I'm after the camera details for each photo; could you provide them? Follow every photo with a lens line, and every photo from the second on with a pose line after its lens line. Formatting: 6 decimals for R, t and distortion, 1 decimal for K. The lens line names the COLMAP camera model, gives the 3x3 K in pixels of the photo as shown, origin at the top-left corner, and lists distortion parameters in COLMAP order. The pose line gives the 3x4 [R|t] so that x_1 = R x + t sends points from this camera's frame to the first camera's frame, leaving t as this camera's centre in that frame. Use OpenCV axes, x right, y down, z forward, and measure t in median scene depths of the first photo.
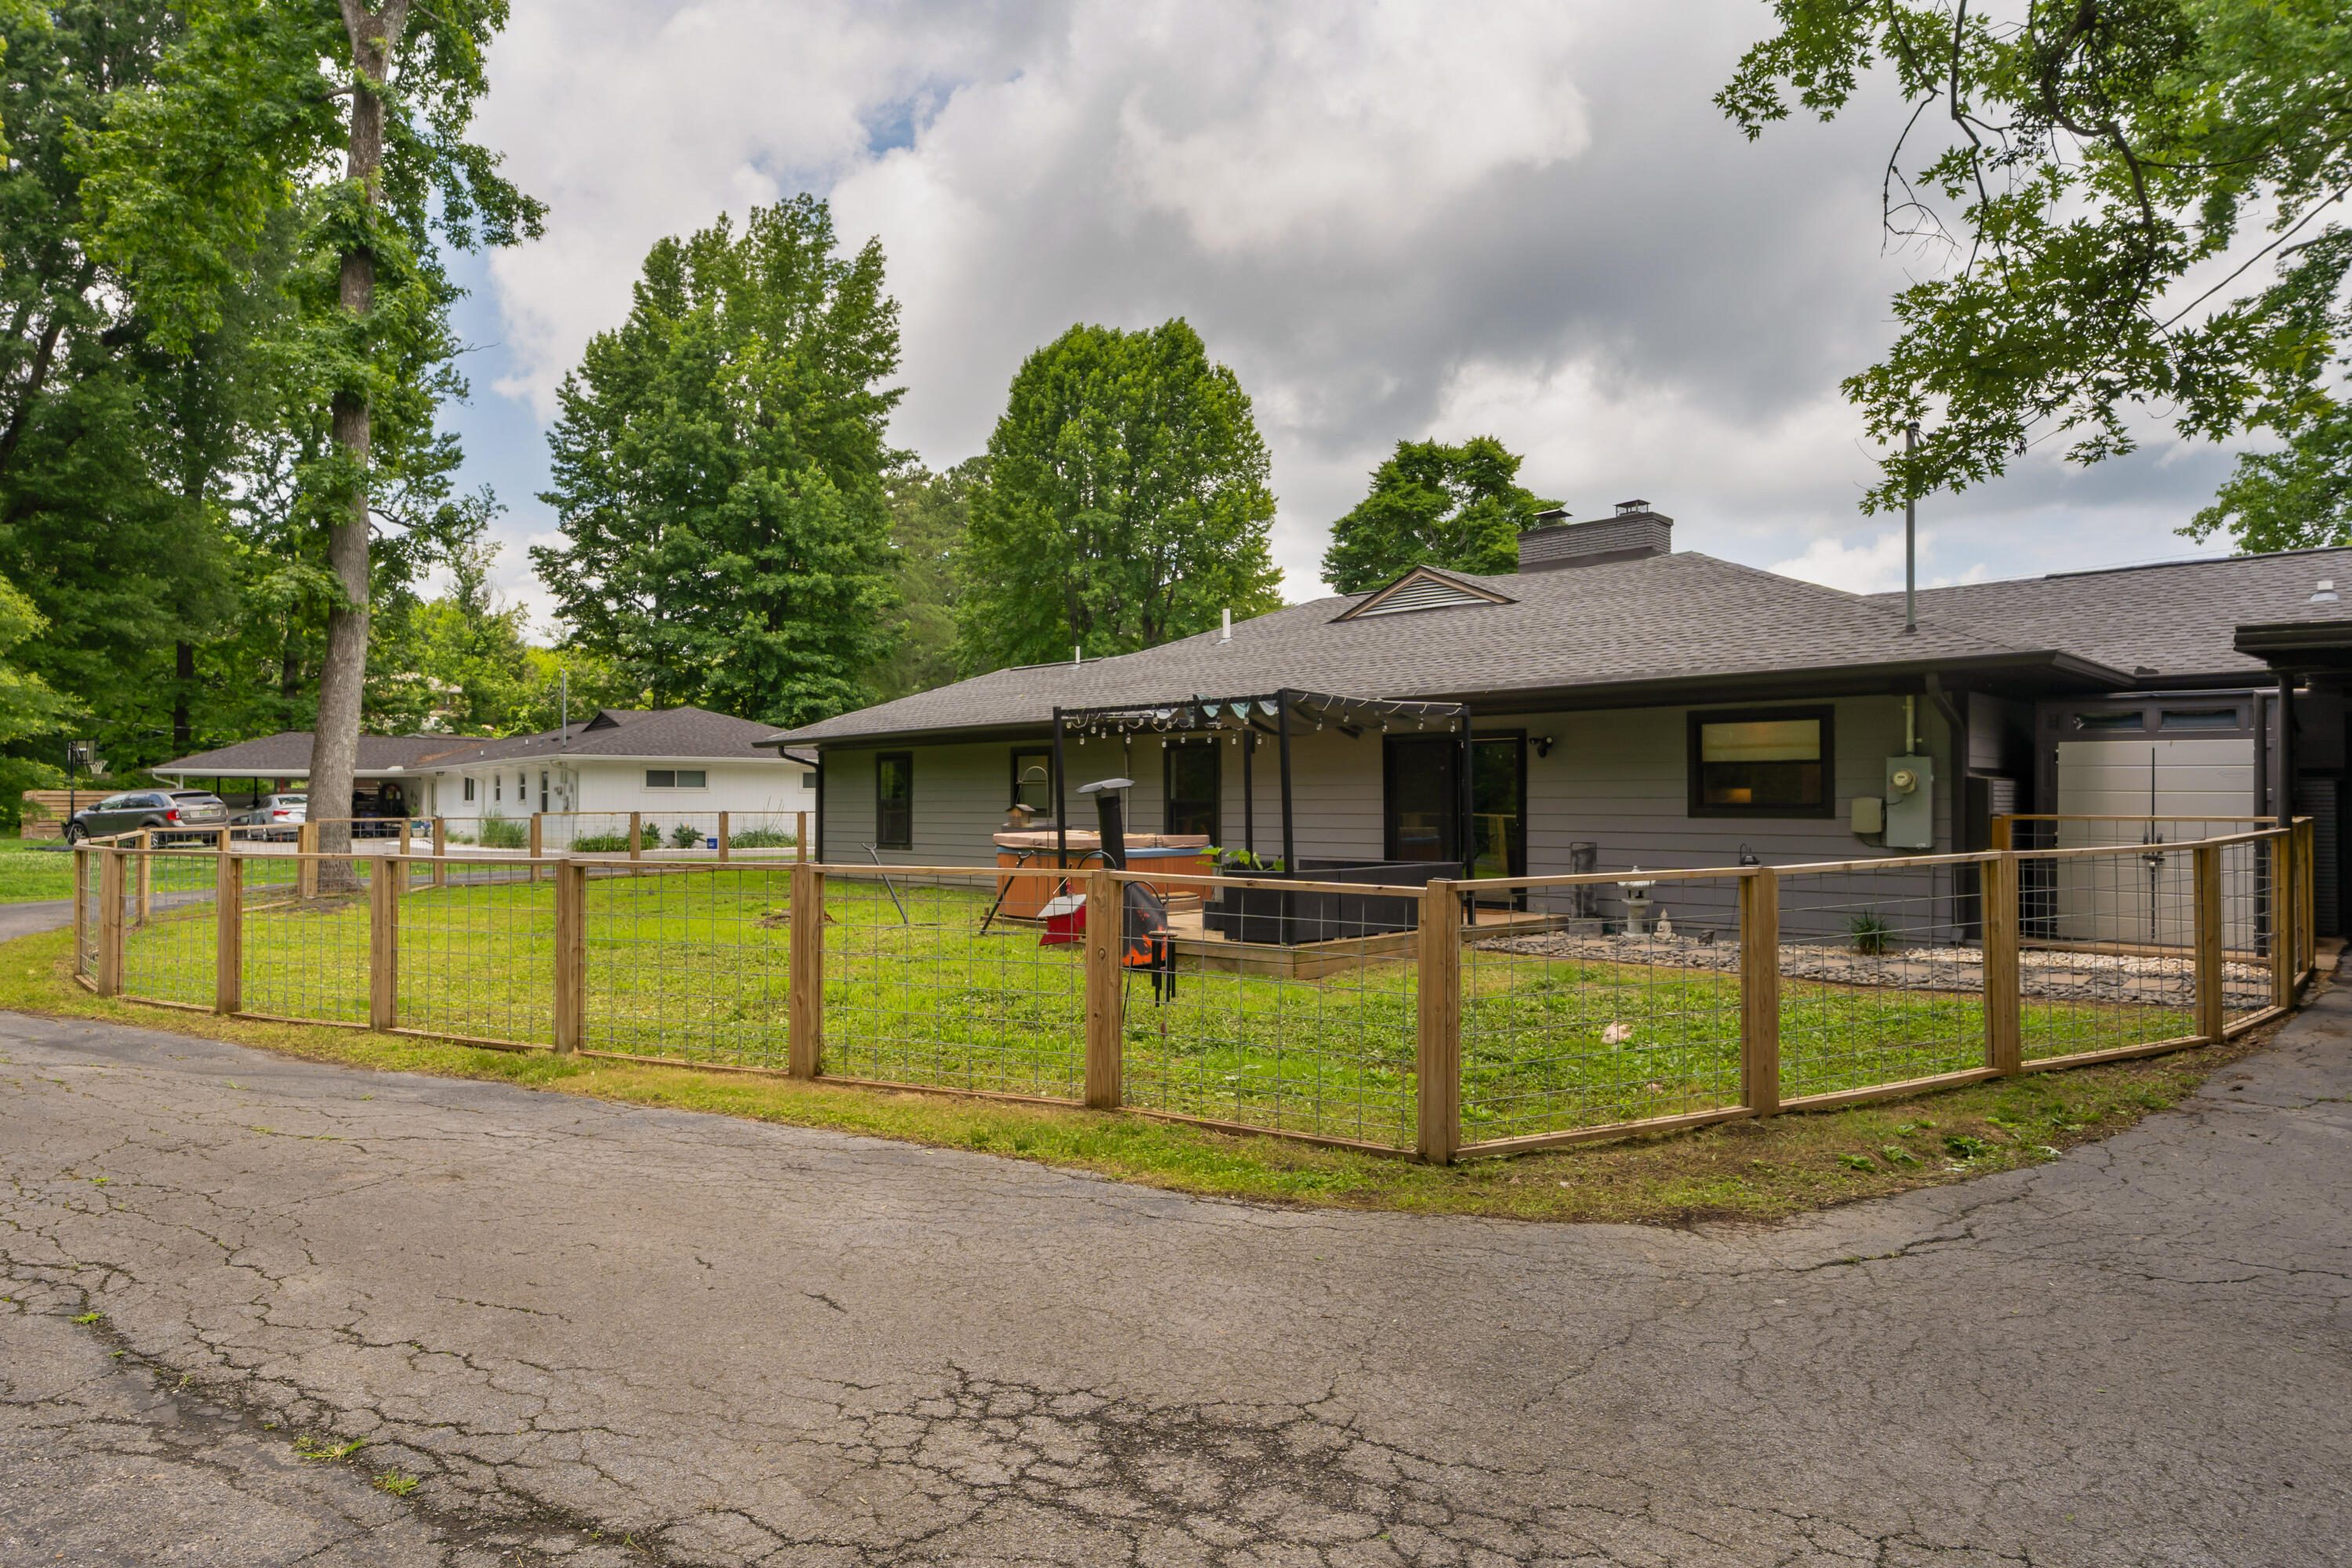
lens RADIAL K [[1331.8, 0, 1179.8], [0, 1331.8, 788.6], [0, 0, 1]] dist [-0.008153, -0.001666]
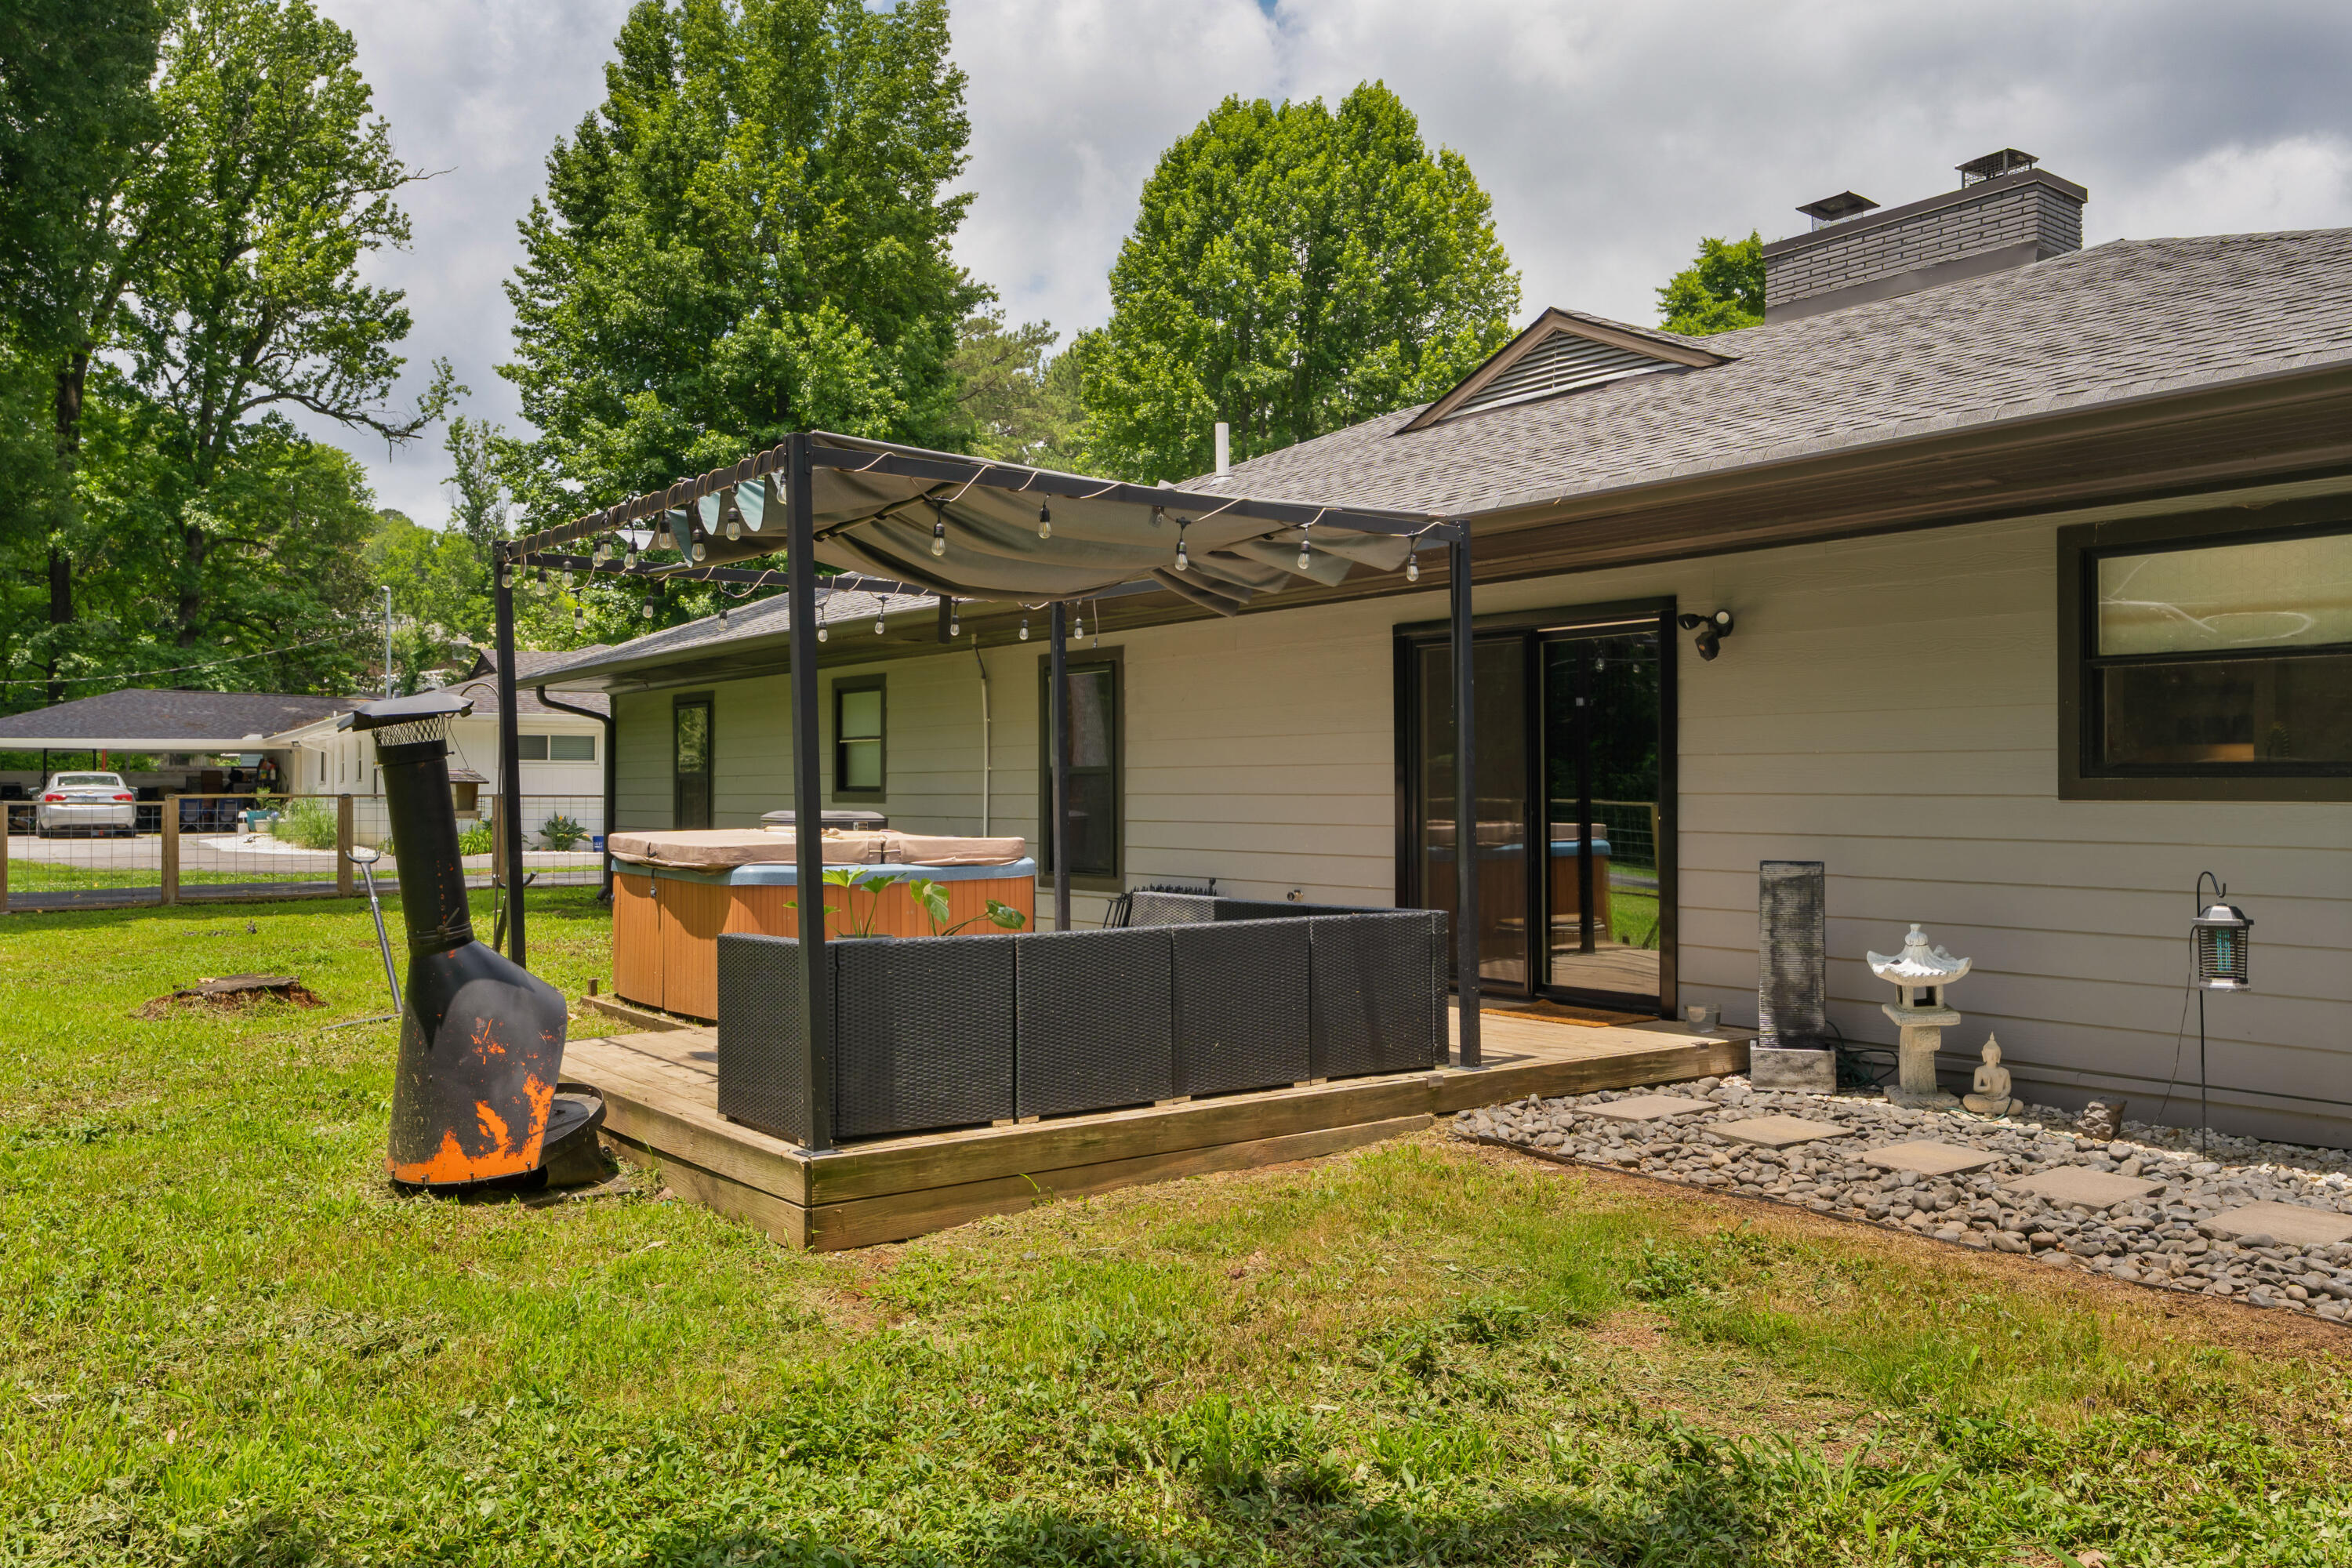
lens RADIAL K [[1767.5, 0, 1167.9], [0, 1767.5, 788.2], [0, 0, 1]] dist [-0.003632, 0.006405]
pose [[0.987375, 0.001959, -0.158386, 0.040742], [-0.000459, 0.999955, 0.009508, 0.002594], [0.158398, -0.009315, 0.987331, 0.088571]]
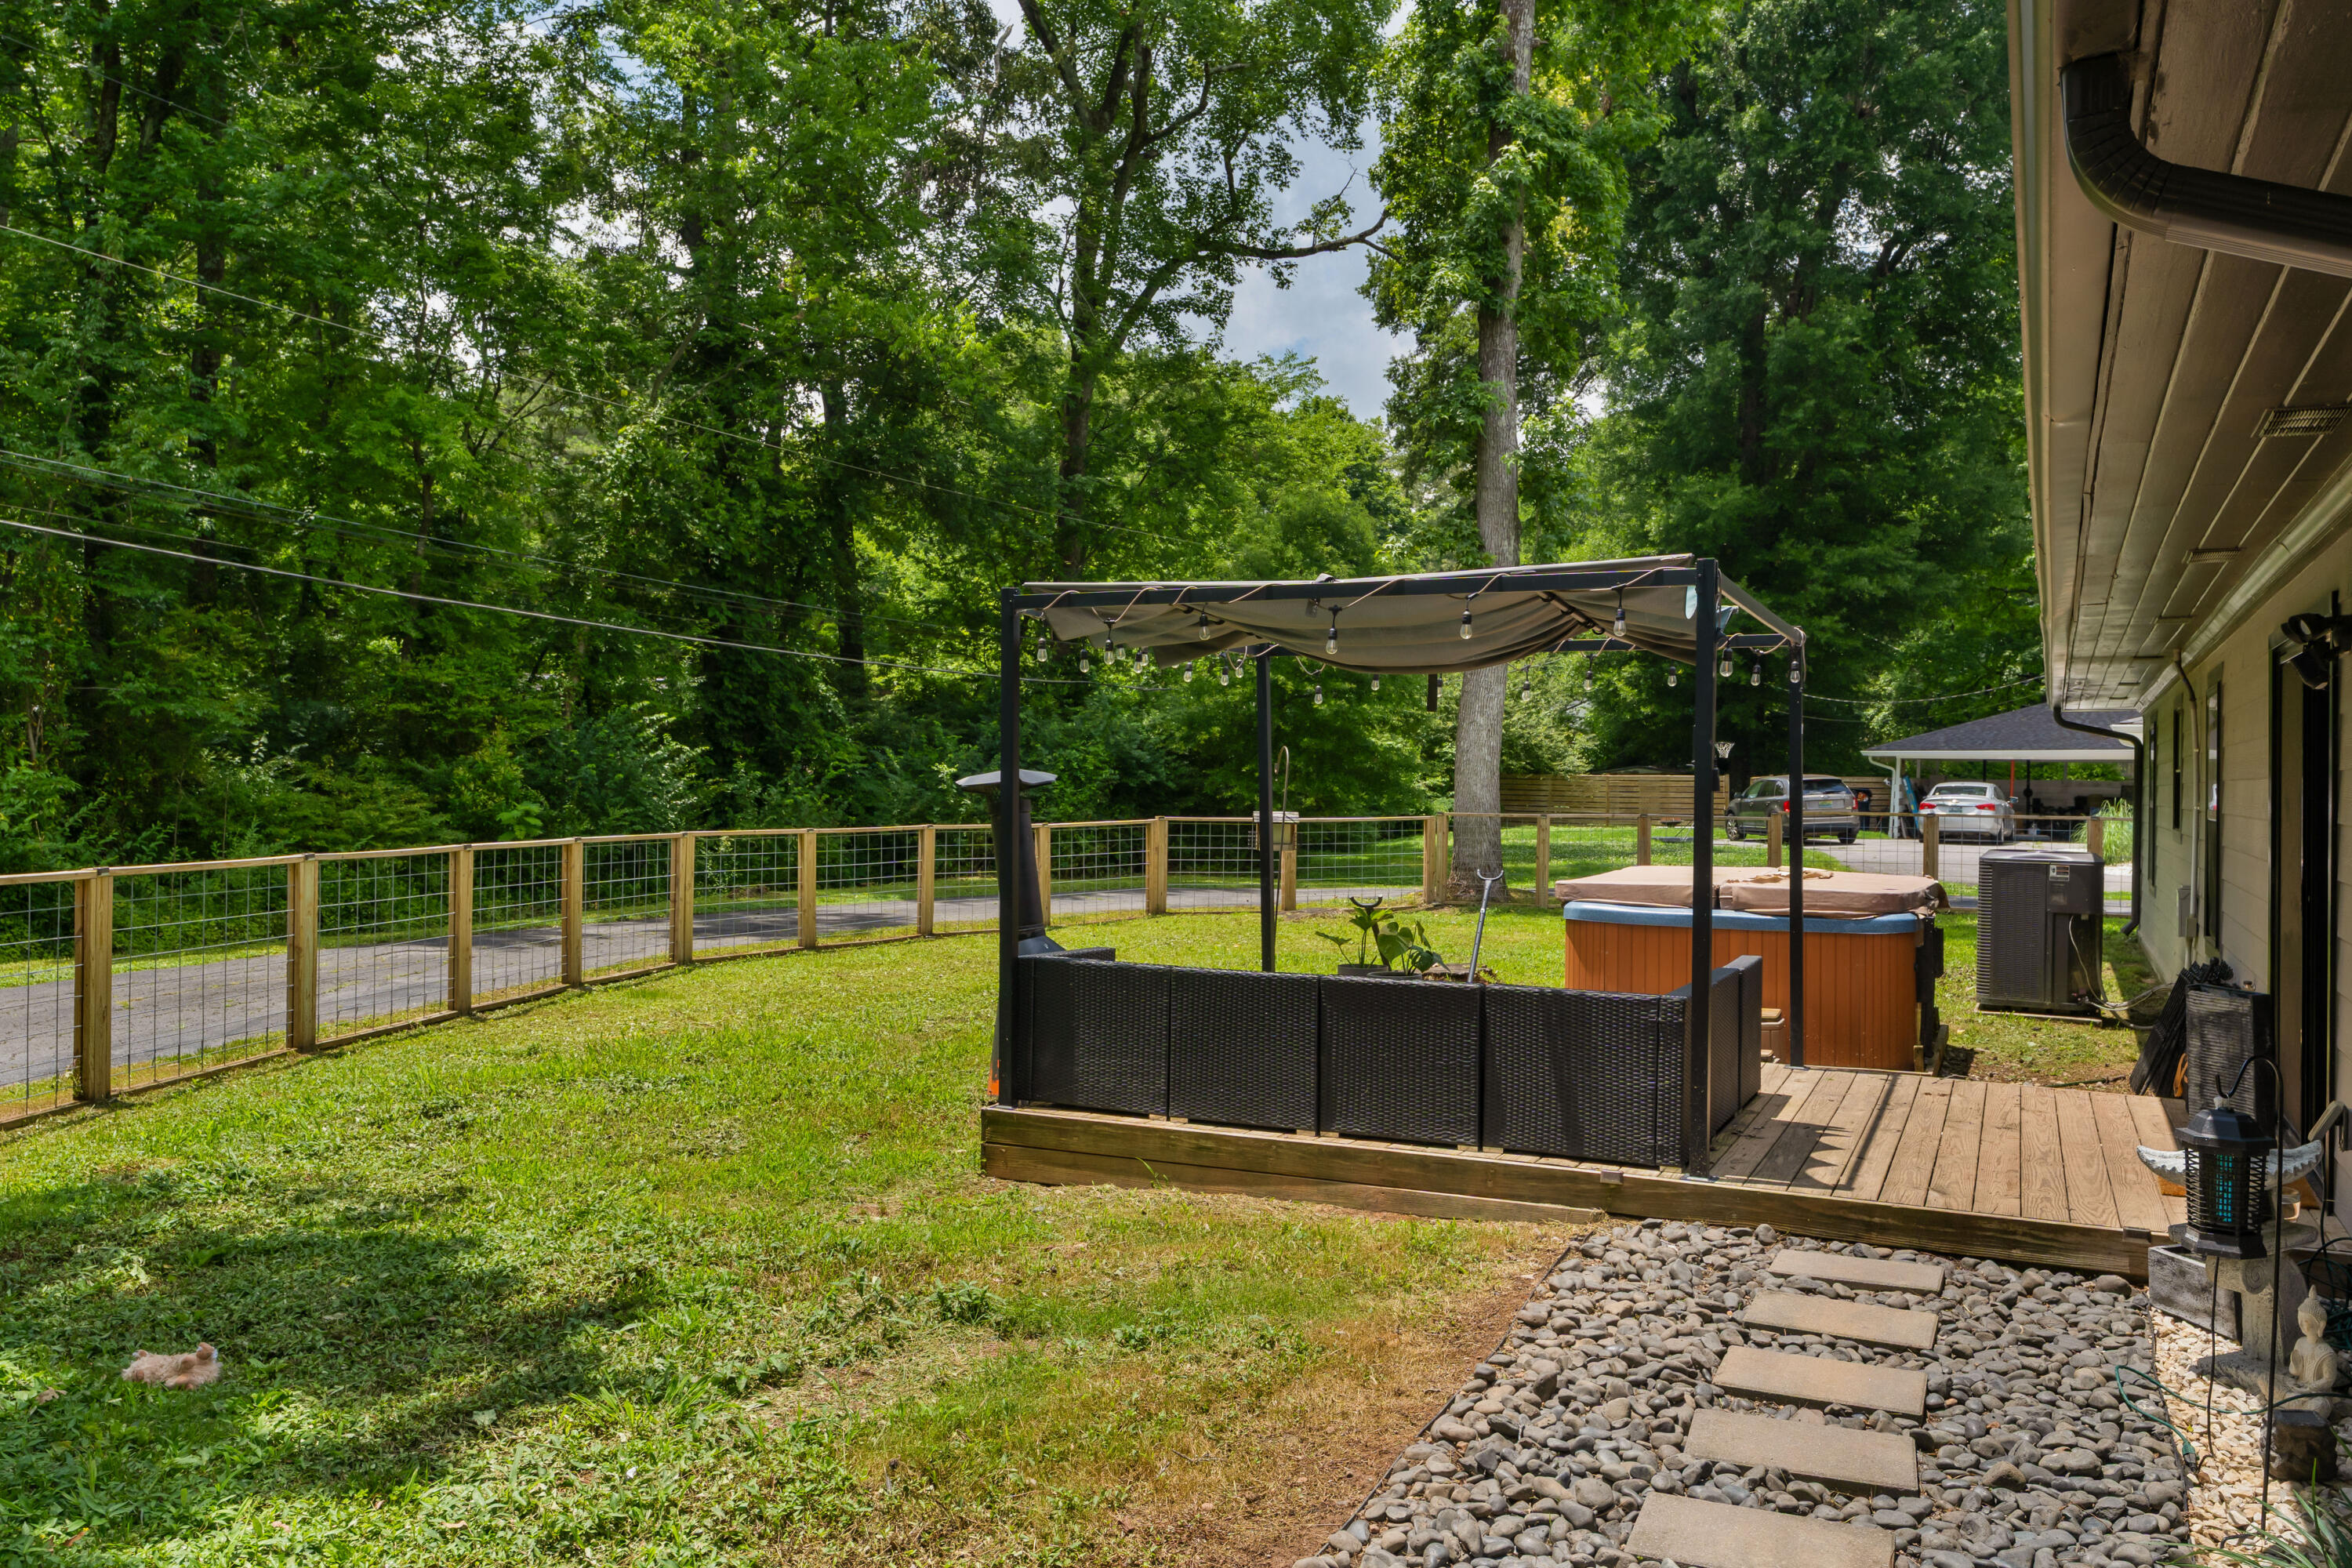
lens RADIAL K [[1767.5, 0, 1170.6], [0, 1767.5, 785.4], [0, 0, 1]] dist [-0.003632, 0.006405]
pose [[0.298245, 0.002282, -0.954487, 0.167718], [0.006954, 0.999965, 0.004564, -0.002928], [0.954464, -0.007999, 0.298219, 0.170853]]
